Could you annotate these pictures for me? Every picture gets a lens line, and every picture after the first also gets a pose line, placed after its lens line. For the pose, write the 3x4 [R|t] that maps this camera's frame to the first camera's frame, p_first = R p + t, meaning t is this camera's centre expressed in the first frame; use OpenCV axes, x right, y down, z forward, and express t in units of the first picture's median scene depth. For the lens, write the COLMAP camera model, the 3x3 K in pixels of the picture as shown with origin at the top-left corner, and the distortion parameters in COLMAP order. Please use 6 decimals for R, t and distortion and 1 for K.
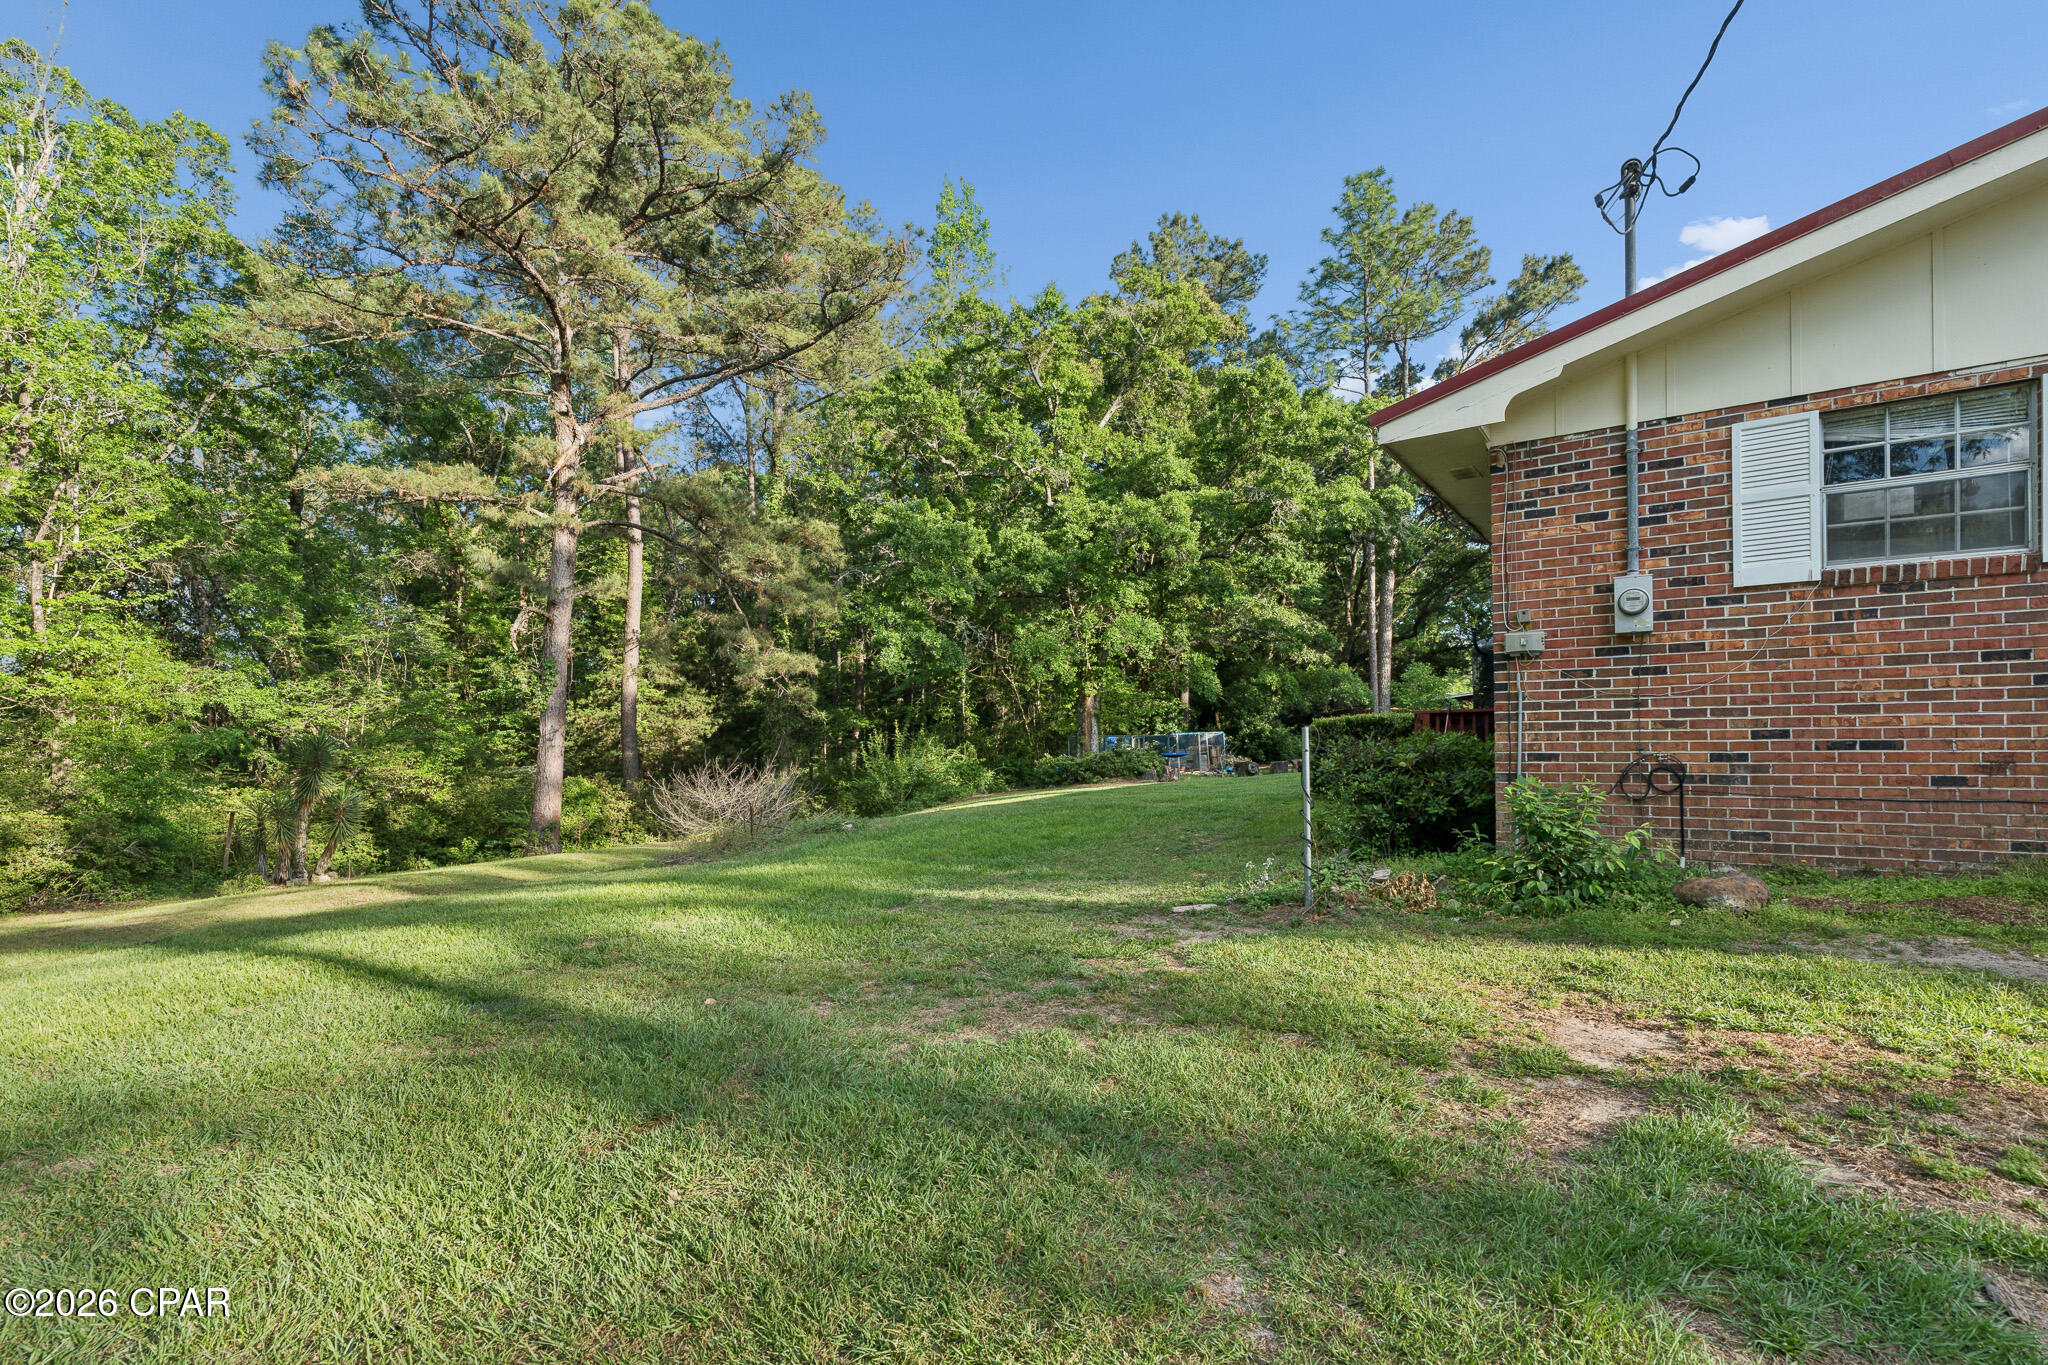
lens RADIAL K [[938.4, 0, 1017.7], [0, 938.4, 709.3], [0, 0, 1]] dist [-0.000219, 0.000921]
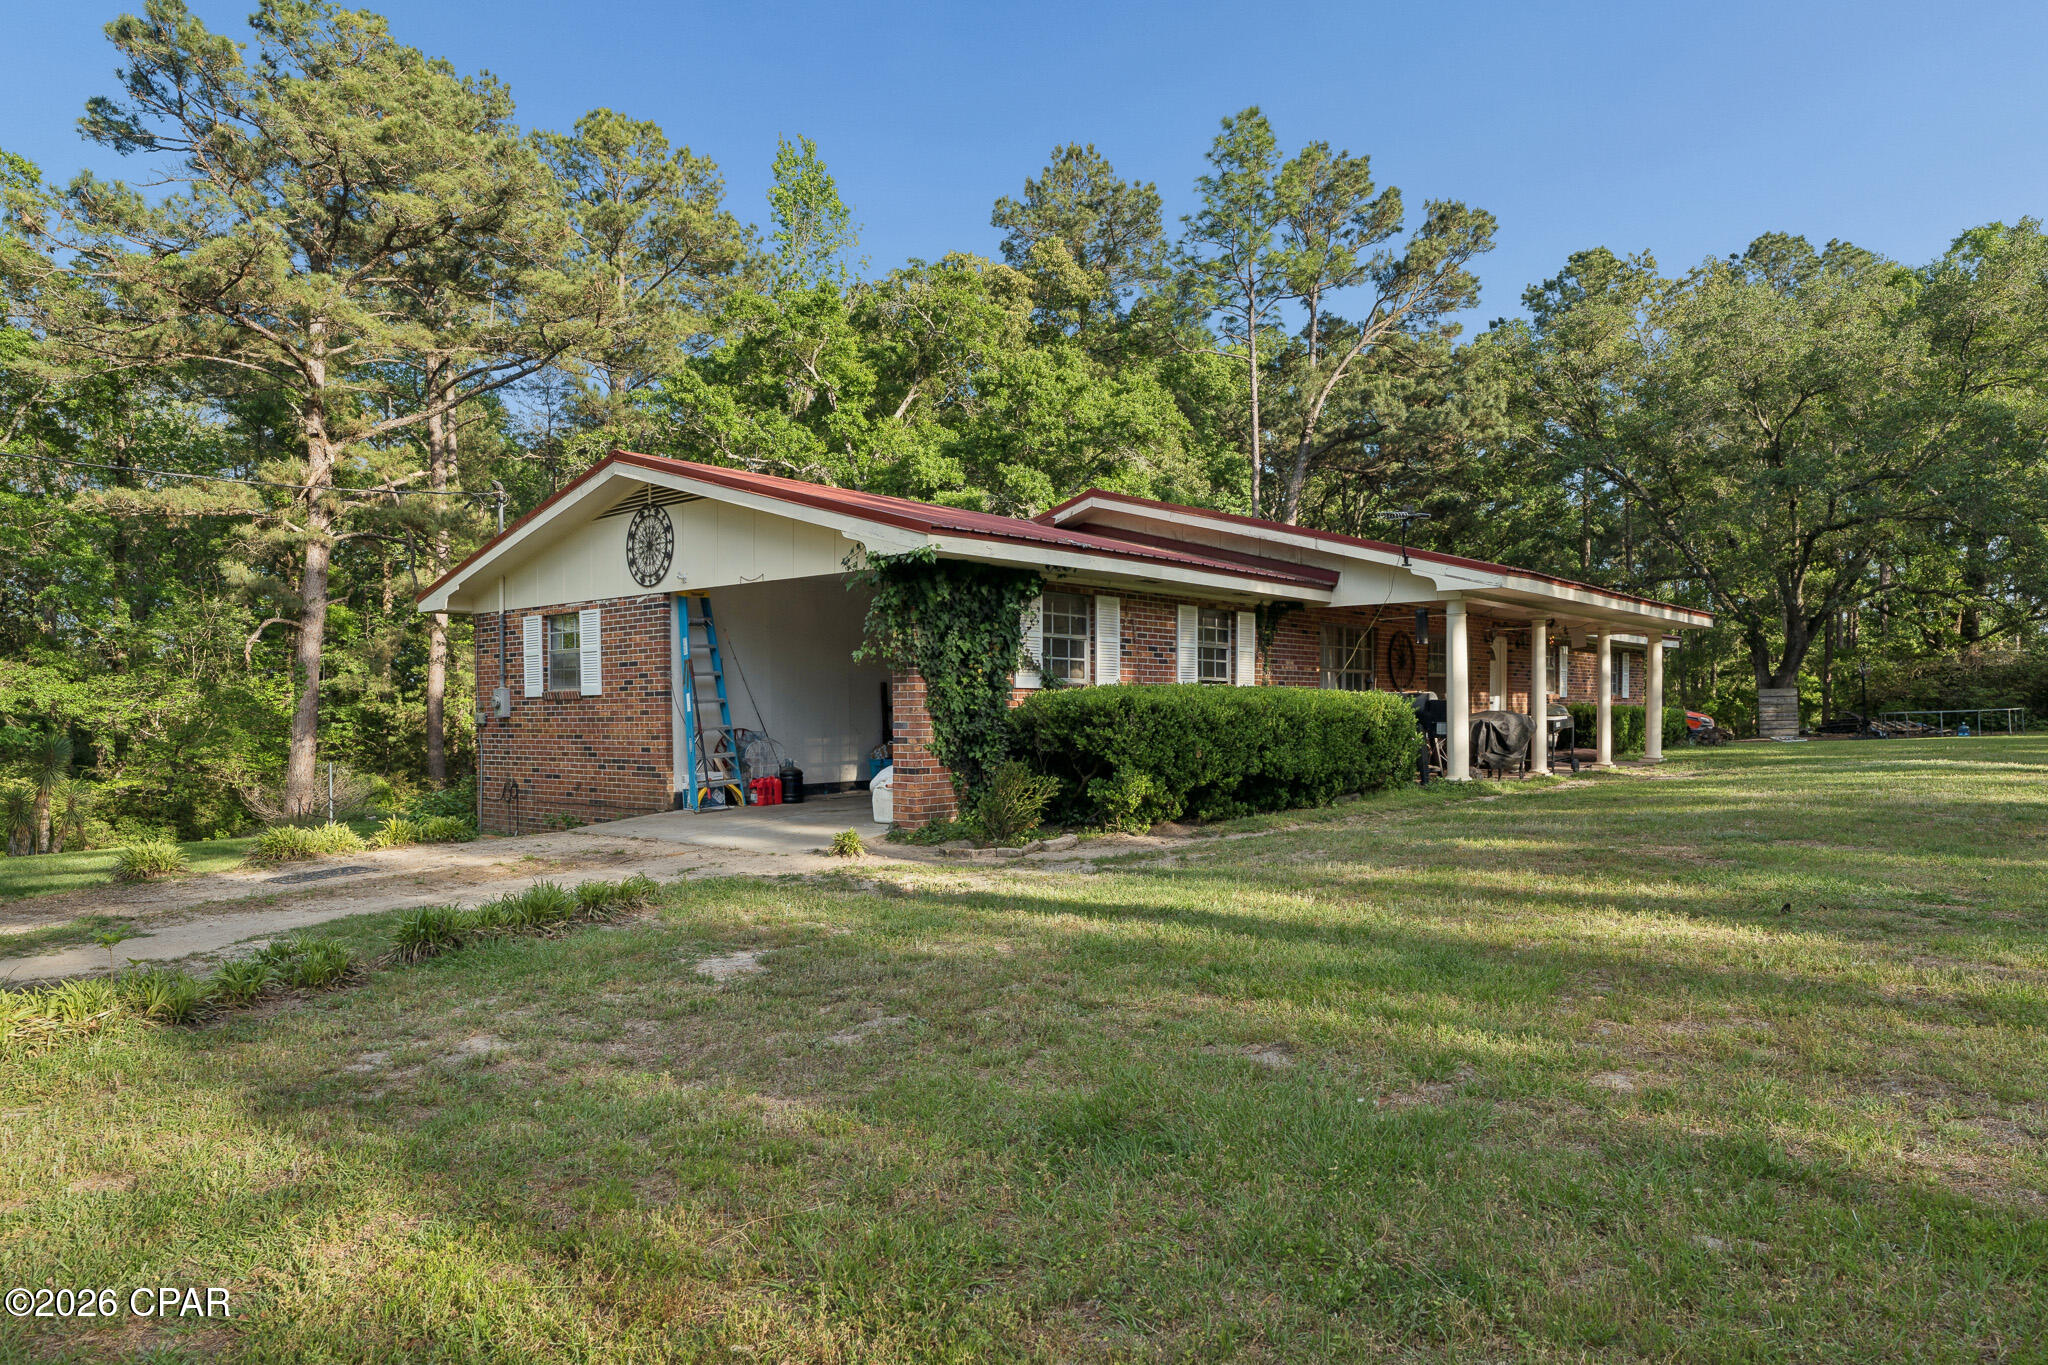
lens RADIAL K [[1279.1, 0, 1024.0], [0, 1279.1, 682.5], [0, 0, 1]] dist [0.025719, -0.003181]
pose [[0.993666, 0.010858, -0.111846, 0.410031], [-0.011346, 0.999929, -0.003731, -0.031478], [0.111798, 0.004976, 0.993718, -0.311265]]
